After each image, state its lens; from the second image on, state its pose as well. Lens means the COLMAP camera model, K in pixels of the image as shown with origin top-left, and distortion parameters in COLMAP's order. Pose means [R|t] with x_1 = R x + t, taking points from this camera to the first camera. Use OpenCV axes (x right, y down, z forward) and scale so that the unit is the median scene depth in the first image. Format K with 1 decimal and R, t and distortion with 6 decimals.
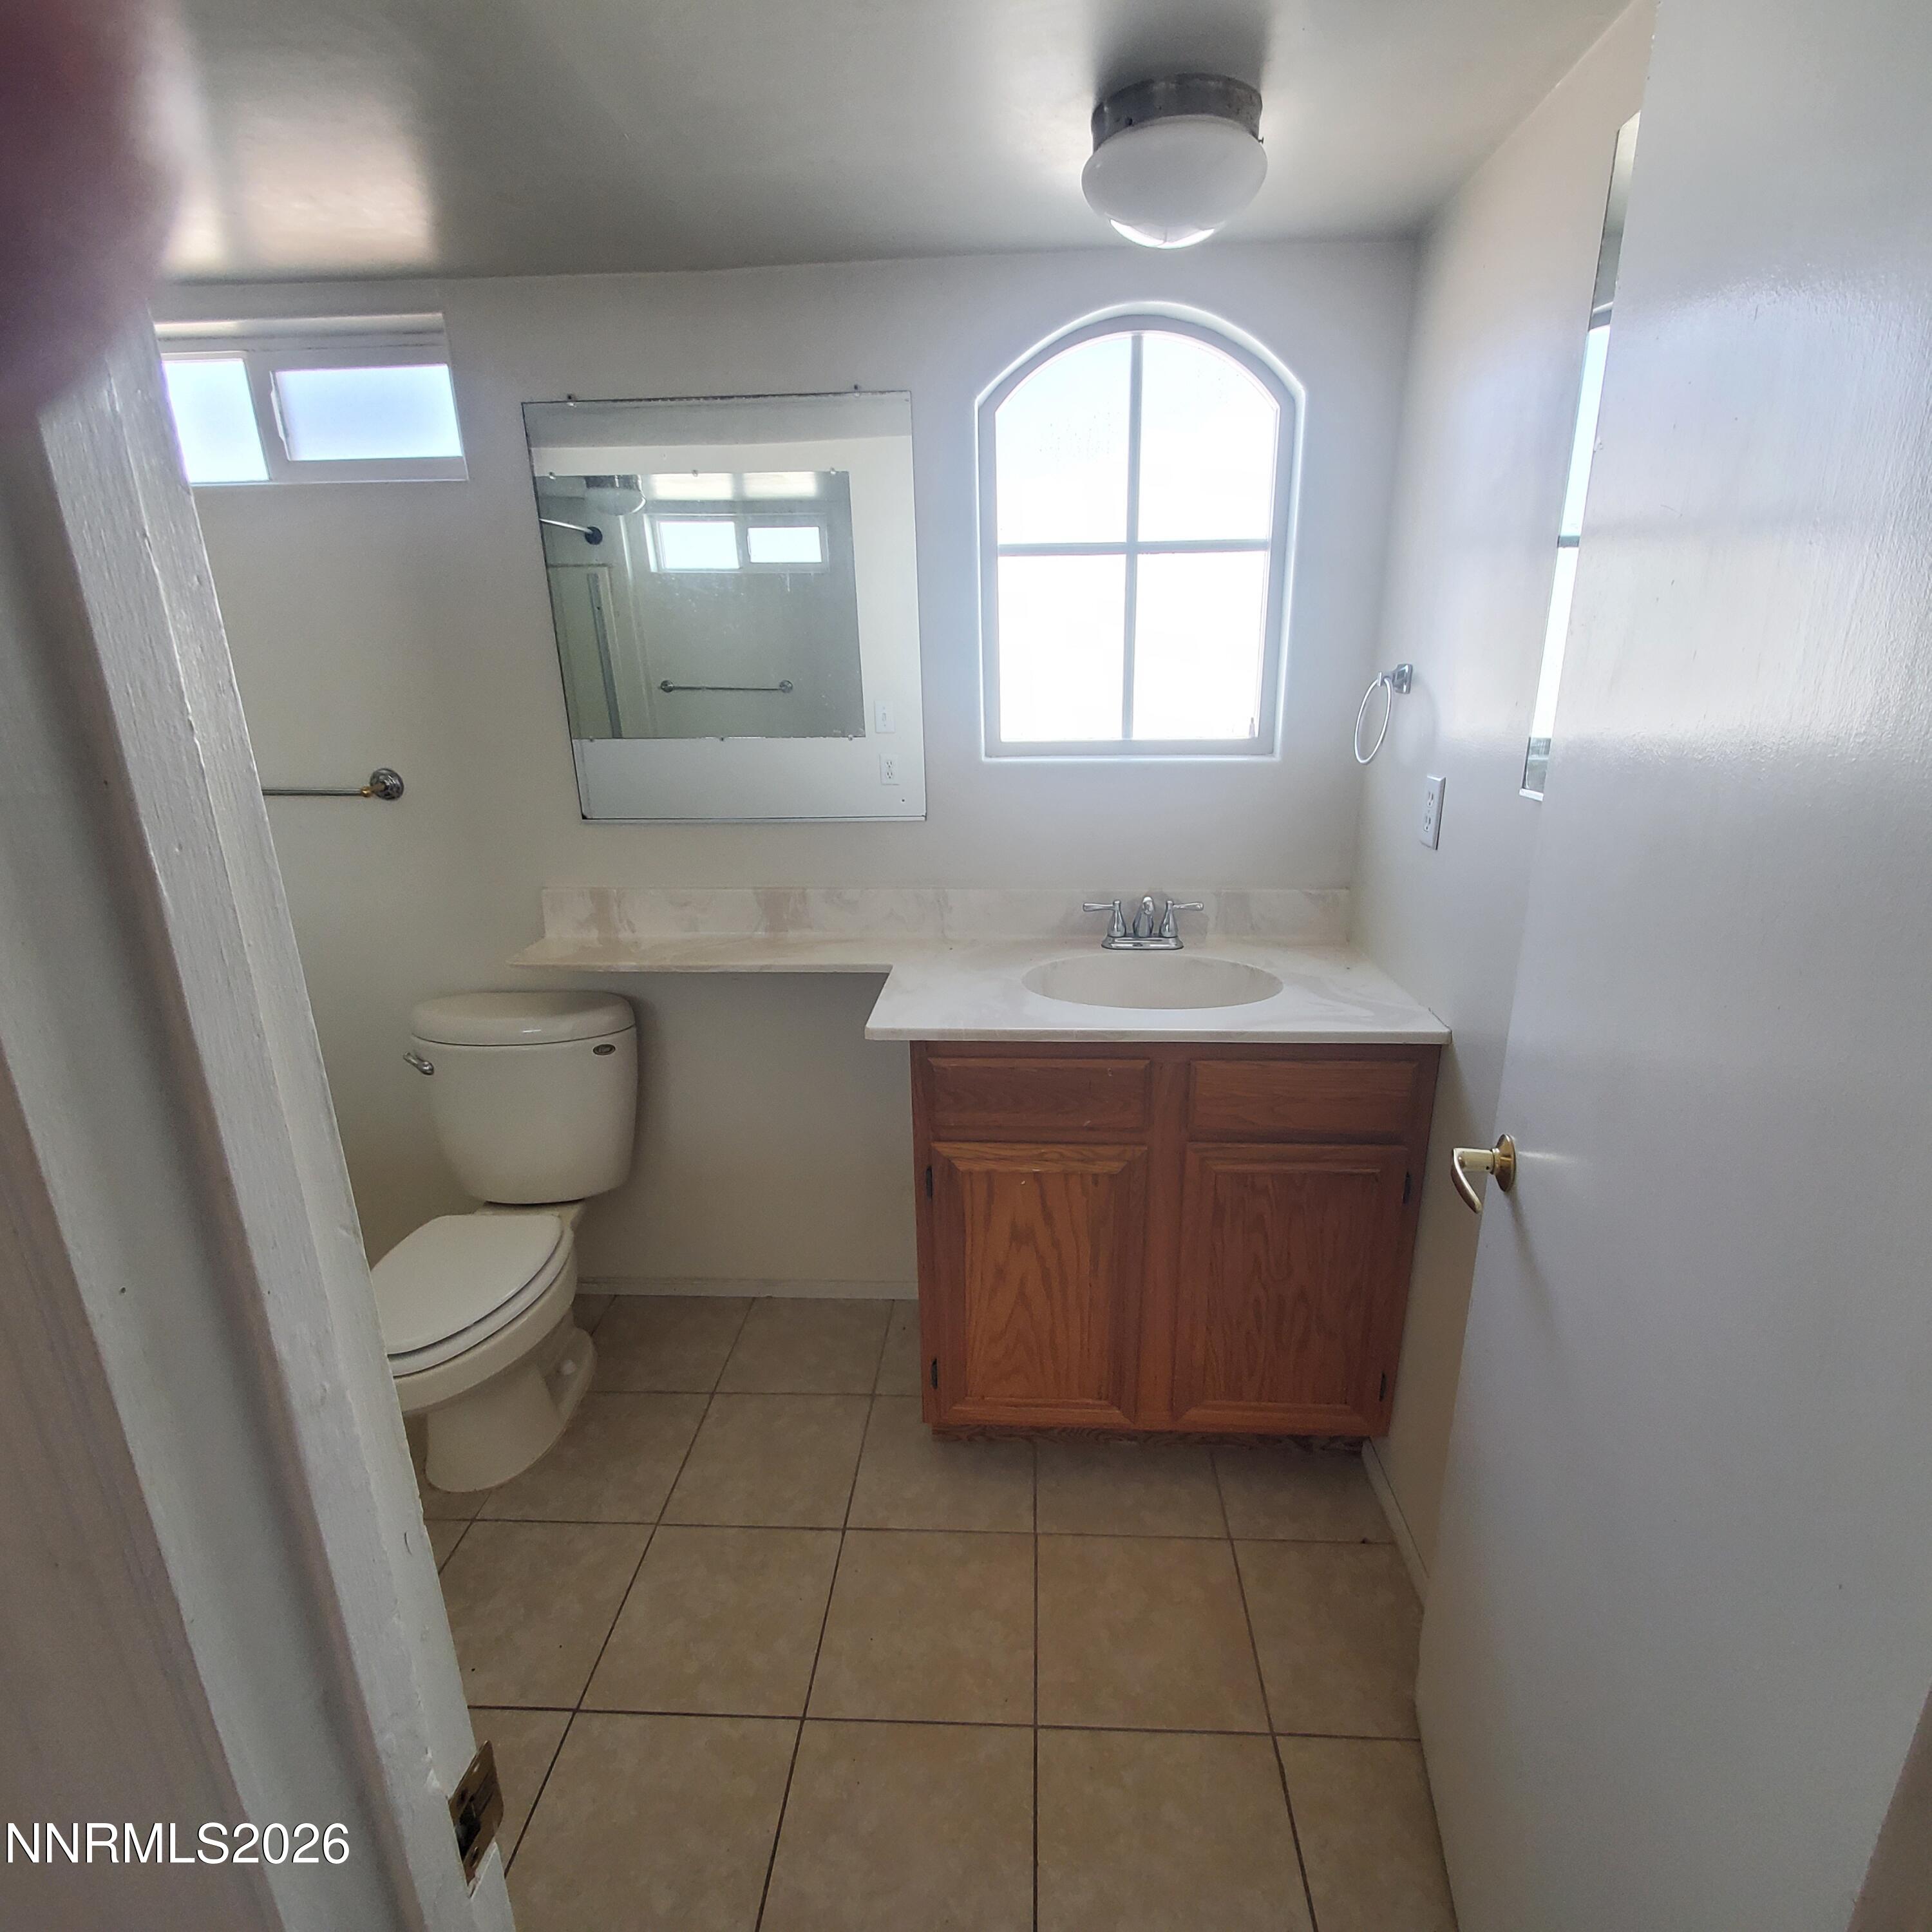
lens RADIAL K [[1057.0, 0, 1037.4], [0, 1057.0, 969.9], [0, 0, 1]] dist [0.001538, -0.023478]
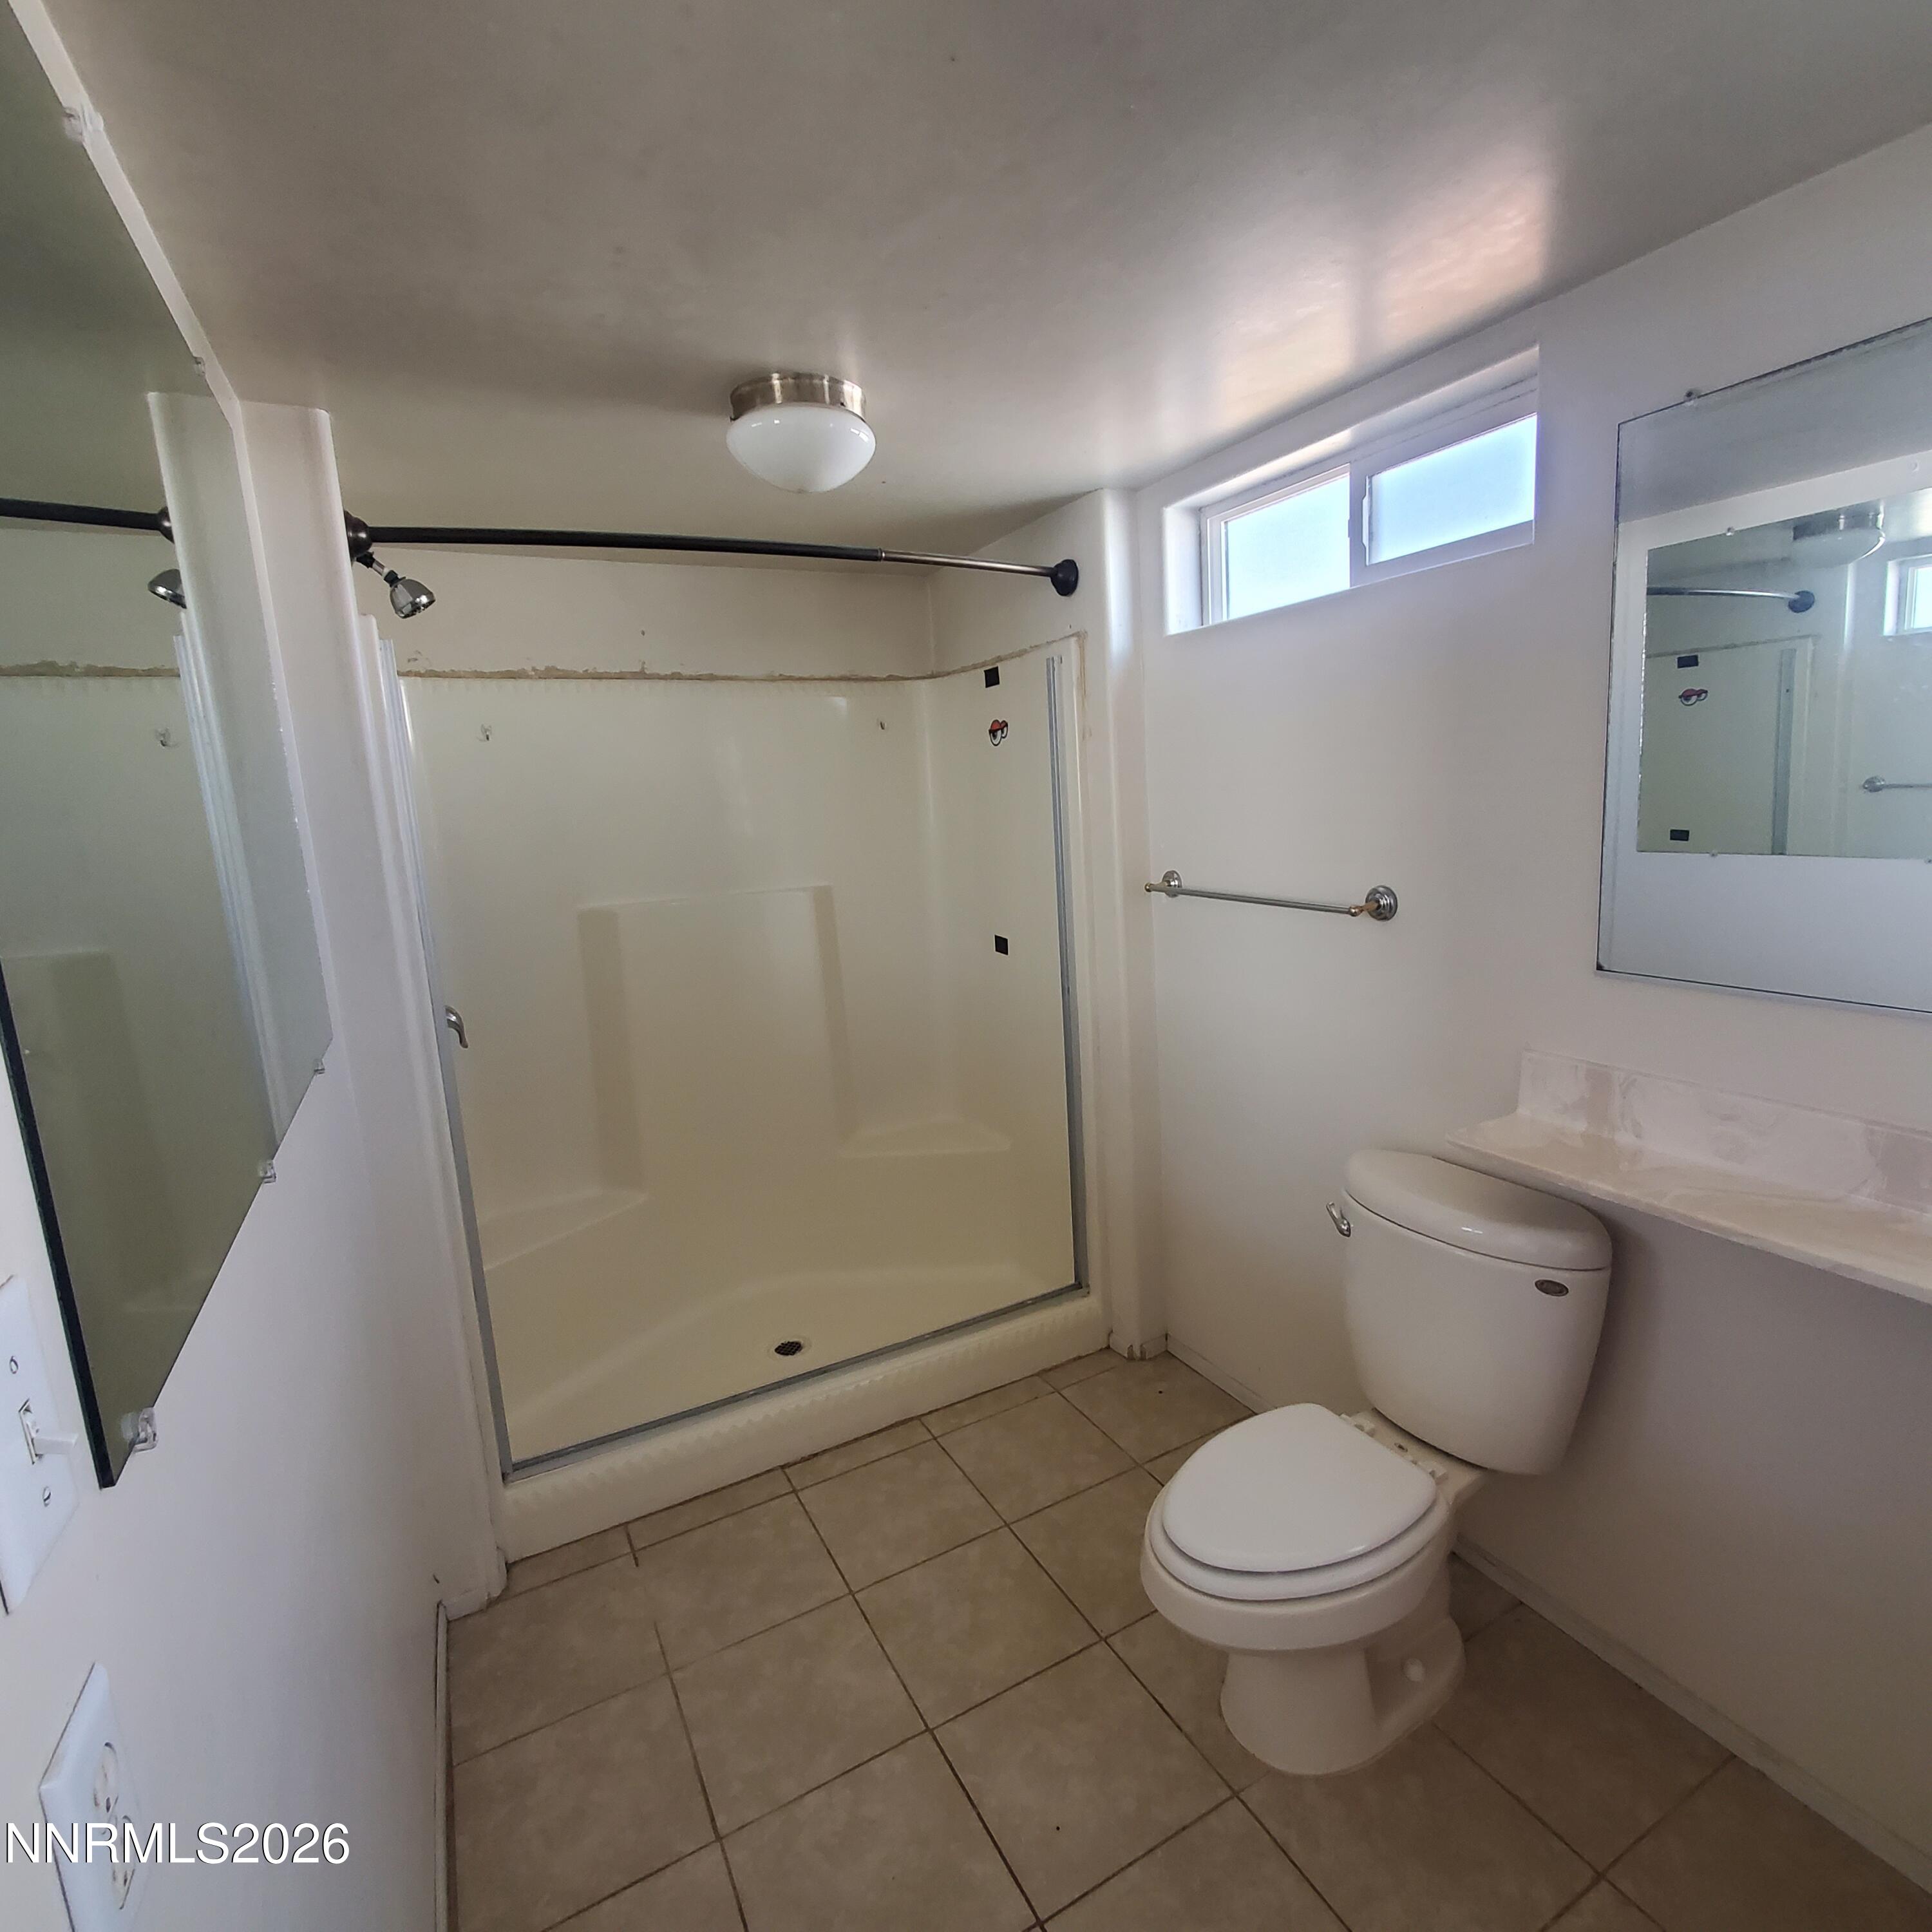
lens RADIAL K [[1024.4, 0, 966.0], [0, 1024.4, 966.0], [0, 0, 1]] dist [0.002151, 0.000366]
pose [[0.475022, 0.128402, -0.870556, -0.019188], [-0.207348, 0.977774, 0.031076, -0.076564], [0.855196, 0.165746, 0.491088, 0.274792]]
